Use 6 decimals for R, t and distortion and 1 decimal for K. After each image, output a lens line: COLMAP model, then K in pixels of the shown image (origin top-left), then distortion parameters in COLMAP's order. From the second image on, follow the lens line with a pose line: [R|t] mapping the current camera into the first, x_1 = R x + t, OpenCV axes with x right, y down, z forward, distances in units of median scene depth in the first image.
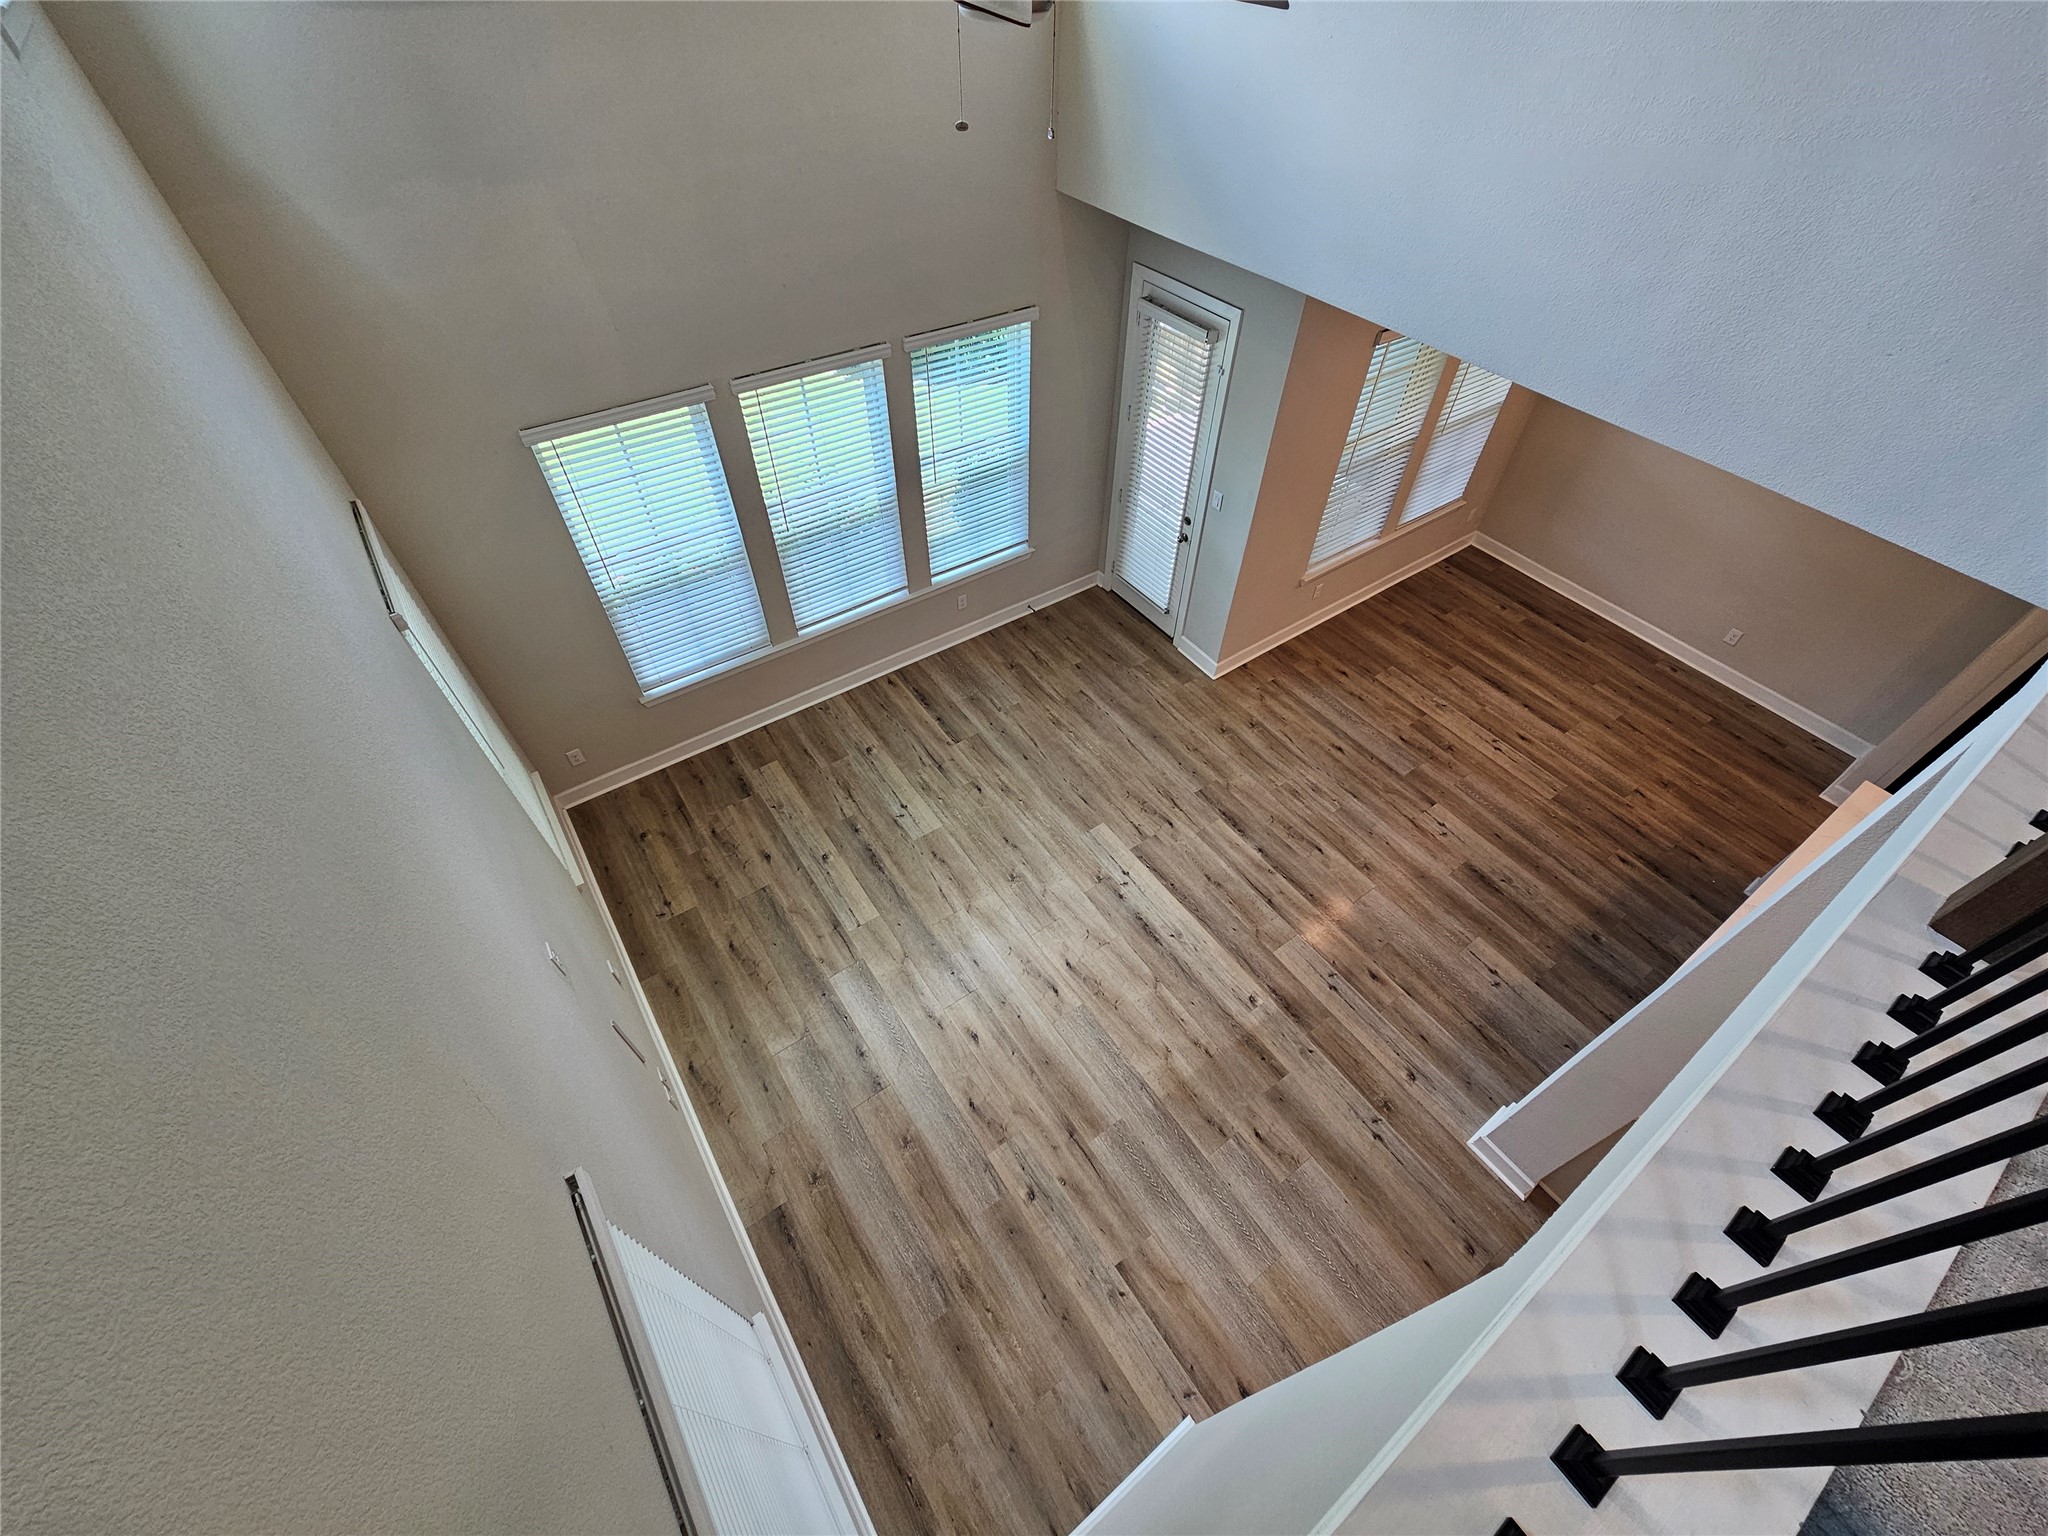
lens RADIAL K [[837.0, 0, 1035.5], [0, 837.0, 756.4], [0, 0, 1]] dist [-0.001338, 0.000272]
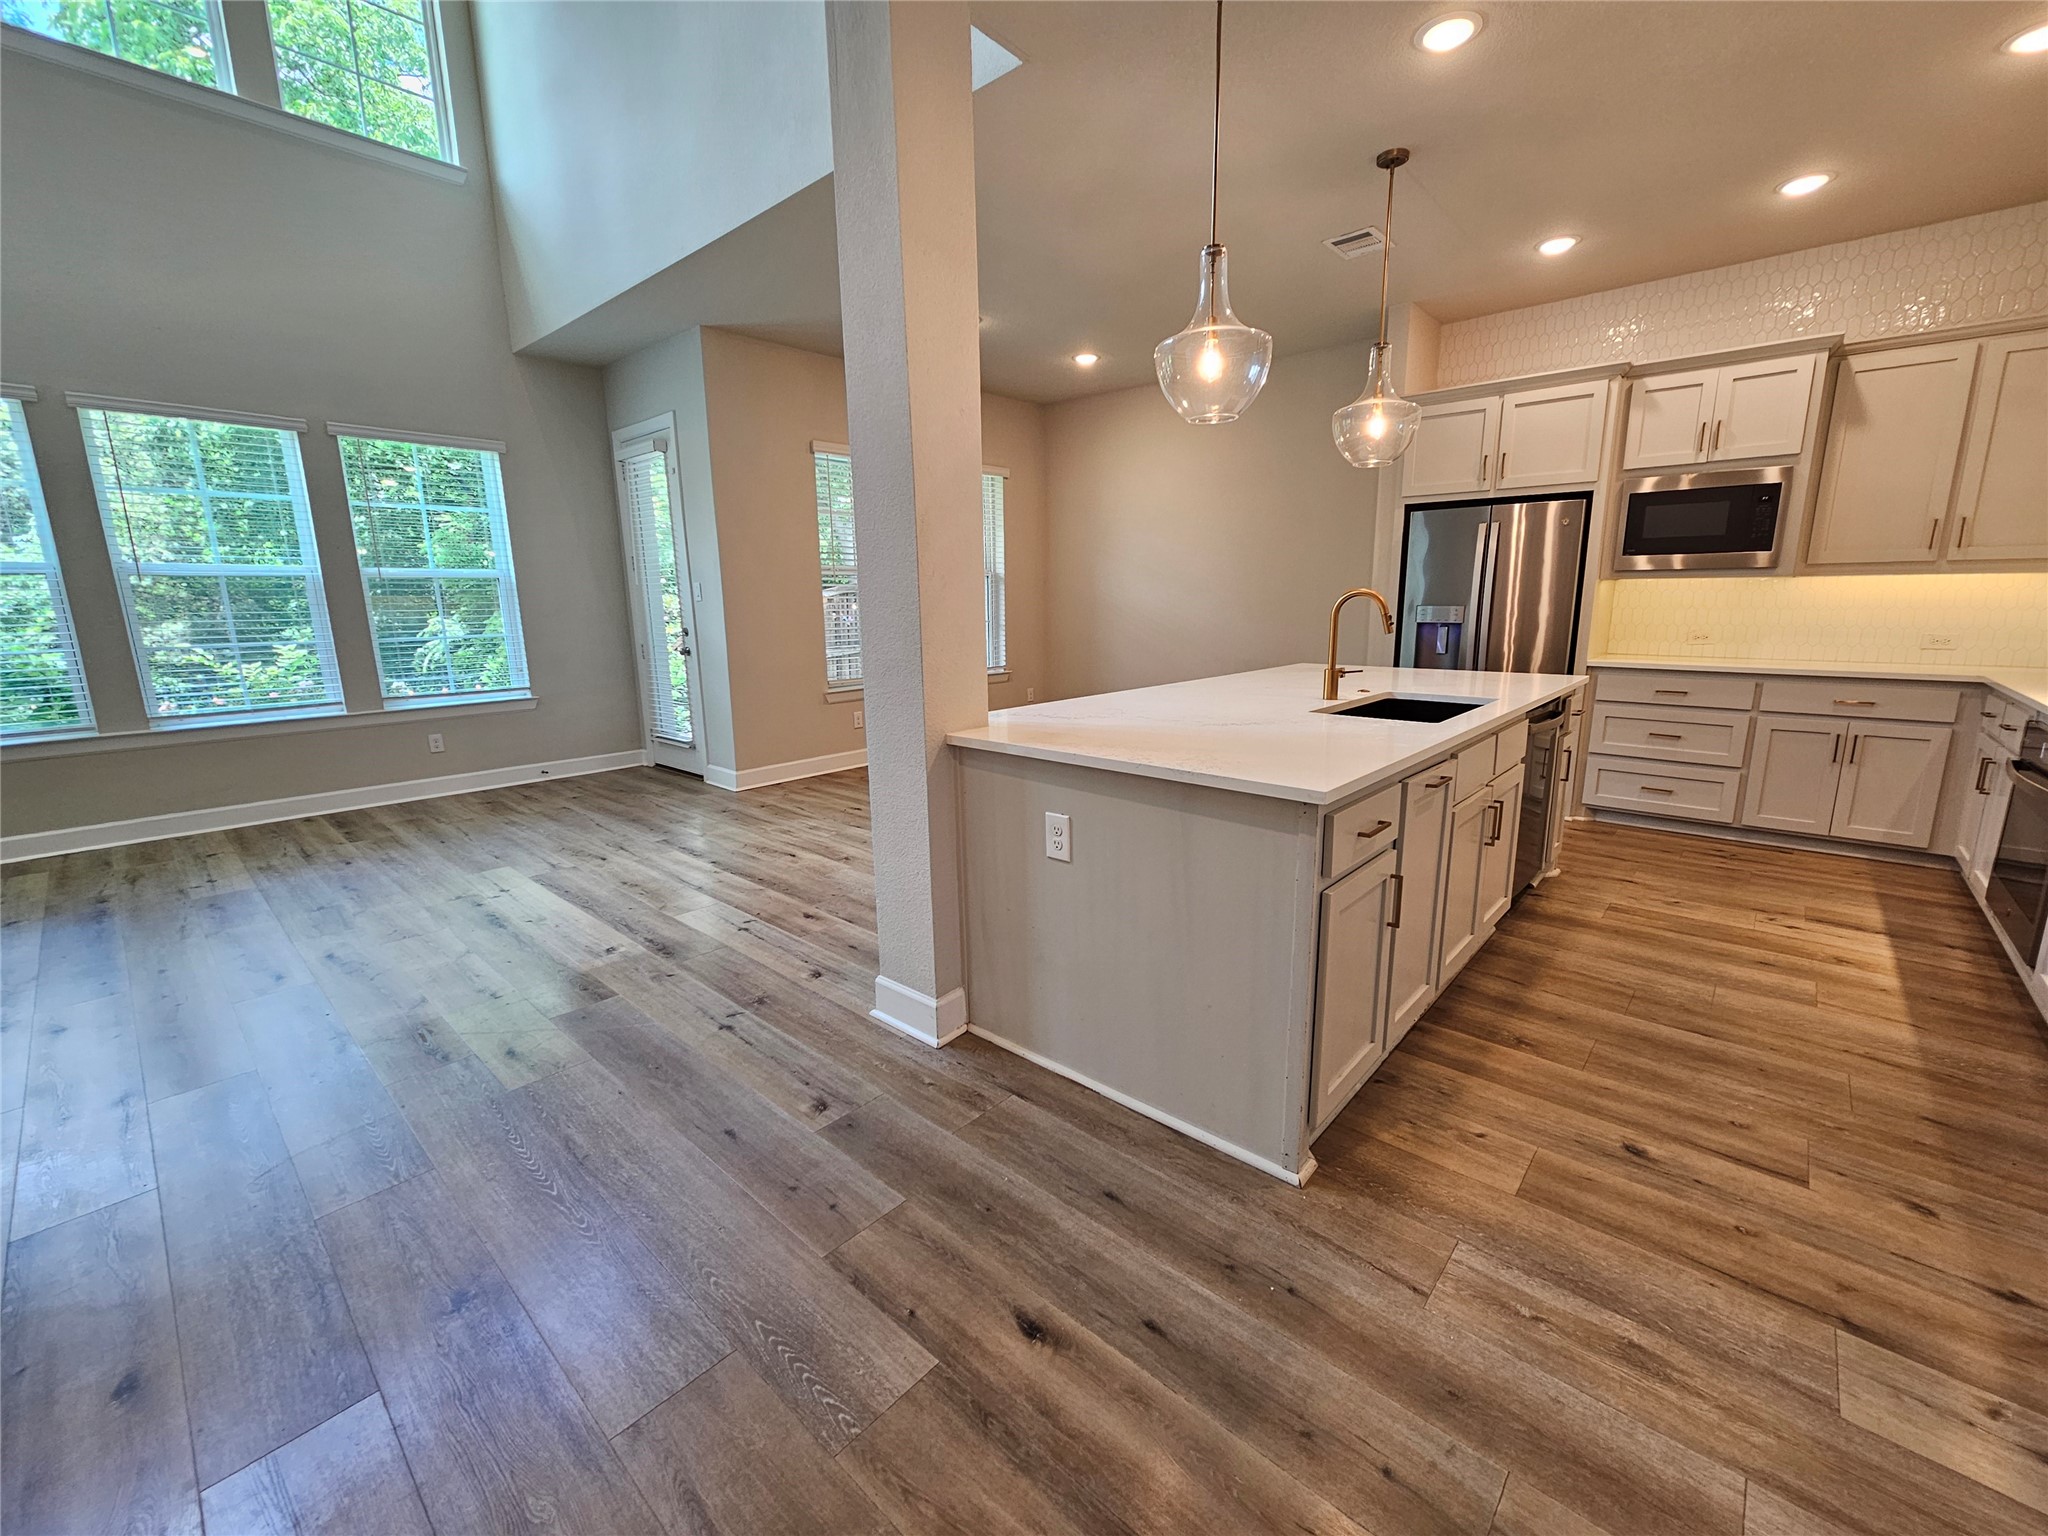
lens RADIAL K [[837.0, 0, 1038.4], [0, 837.0, 765.3], [0, 0, 1]] dist [-0.001338, 0.000272]
pose [[0.973228, -0.073301, 0.217841, 0.407133], [0.187804, 0.800007, -0.569840, 0.551627], [-0.132504, 0.595496, 0.792356, 0.290019]]
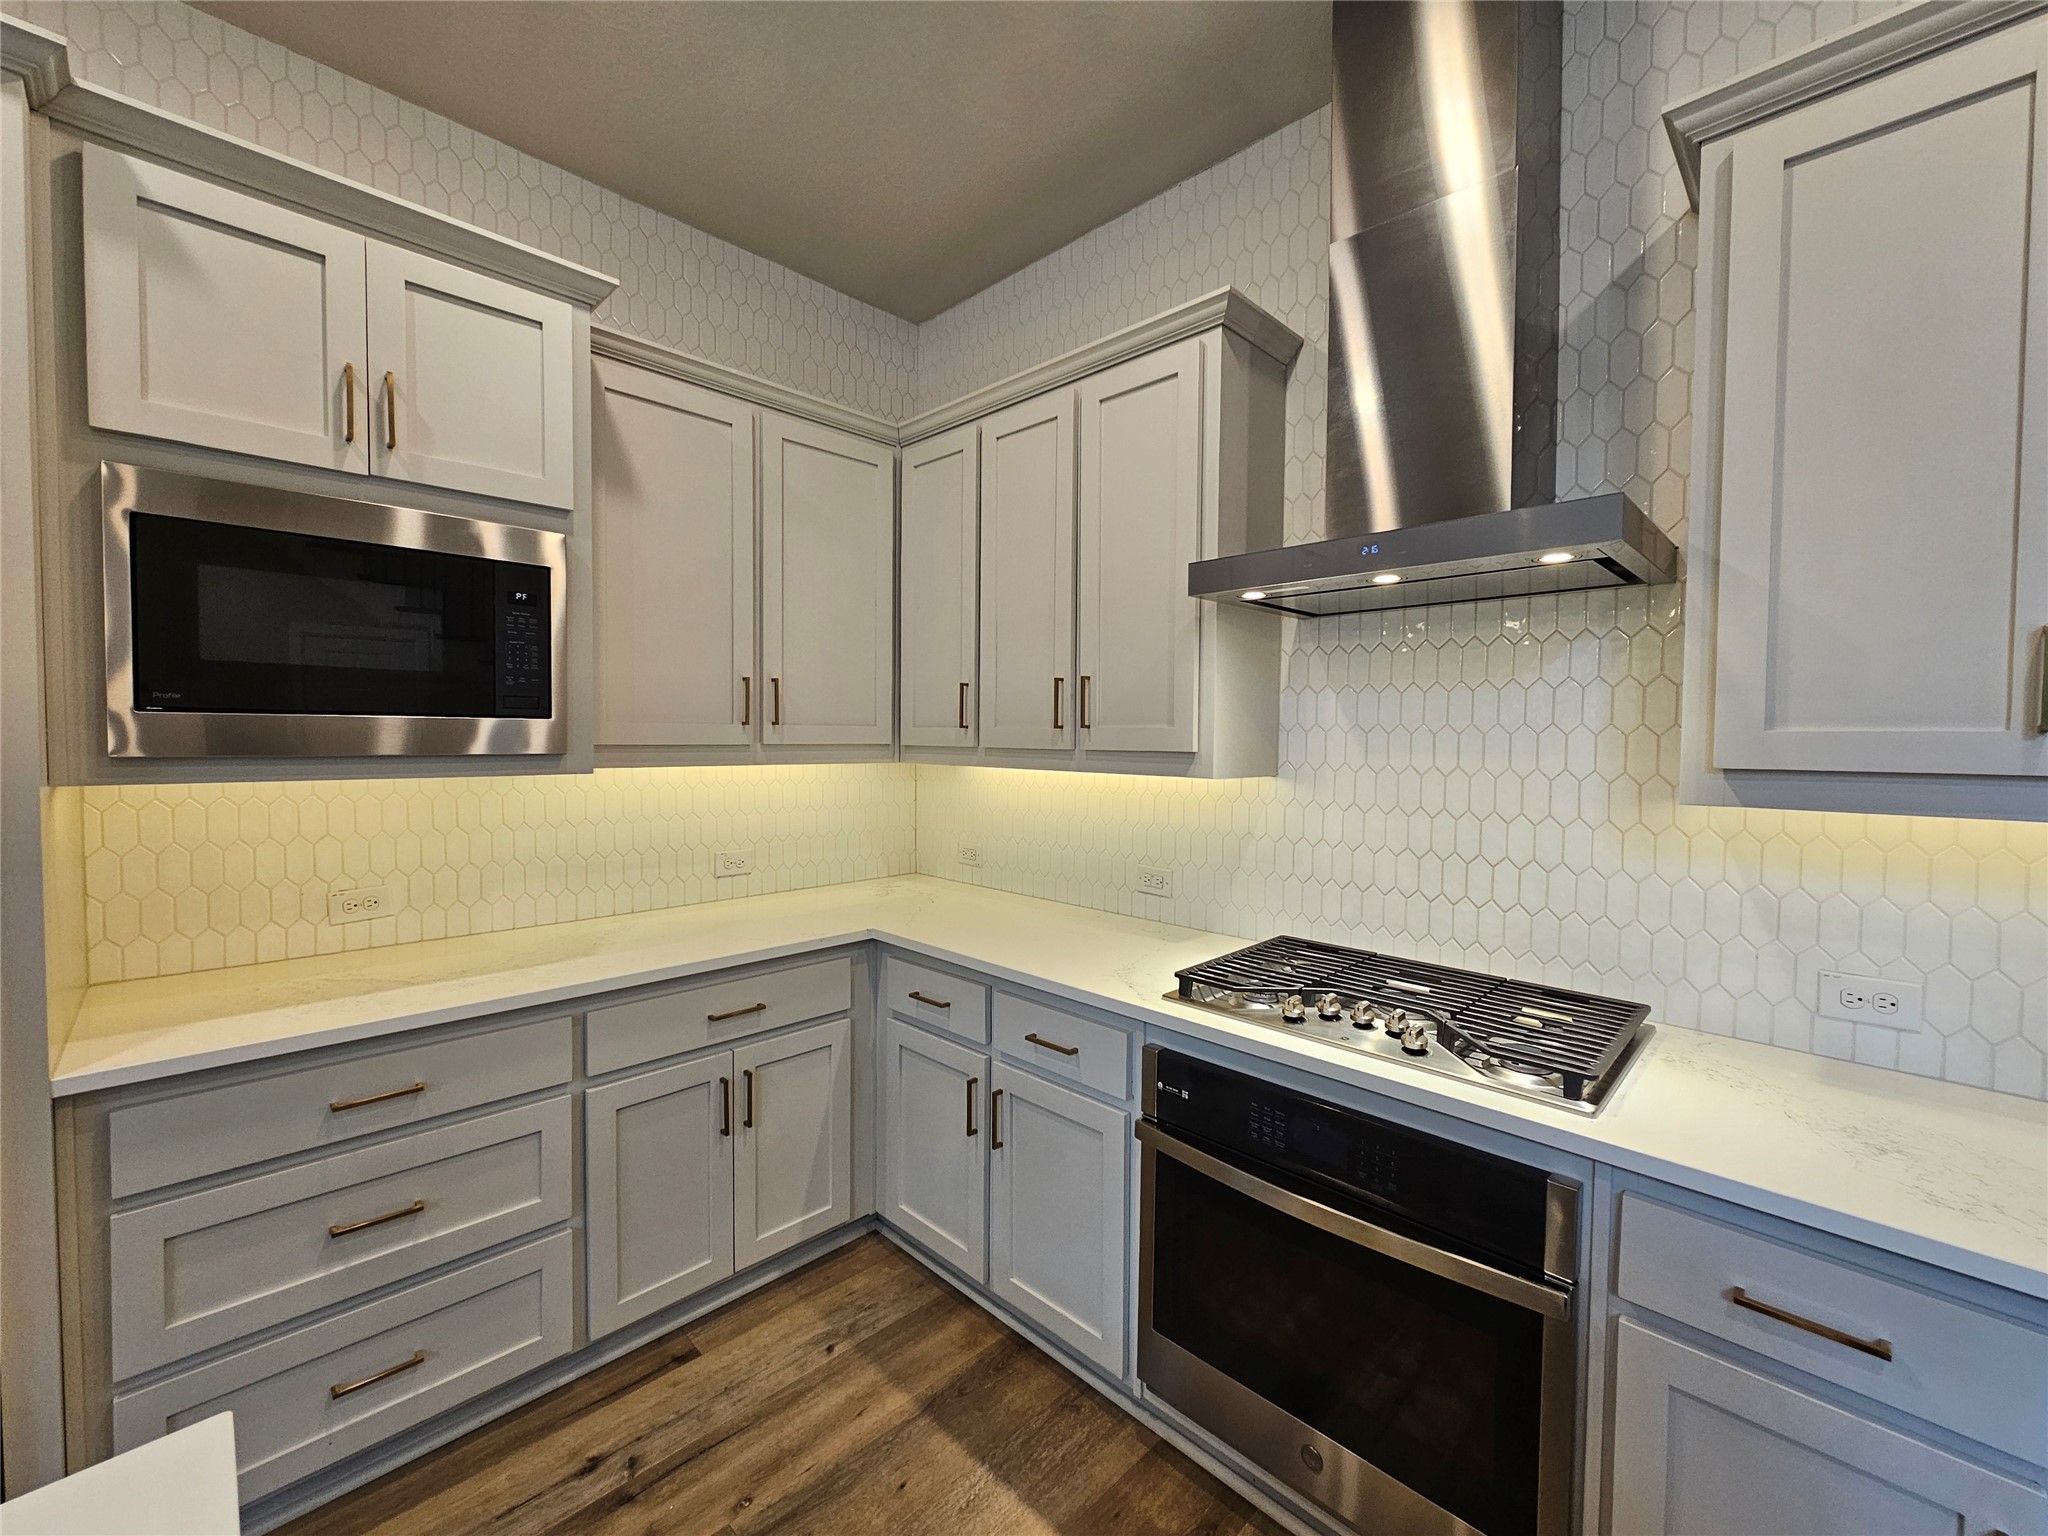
lens RADIAL K [[837.0, 0, 1031.1], [0, 837.0, 762.0], [0, 0, 1]] dist [-0.001338, 0.000272]
pose [[-0.172303, -0.048953, 0.983827, 0.878437], [0.720974, 0.674281, 0.159819, 0.180593], [-0.671199, 0.736851, -0.080887, 0.602146]]
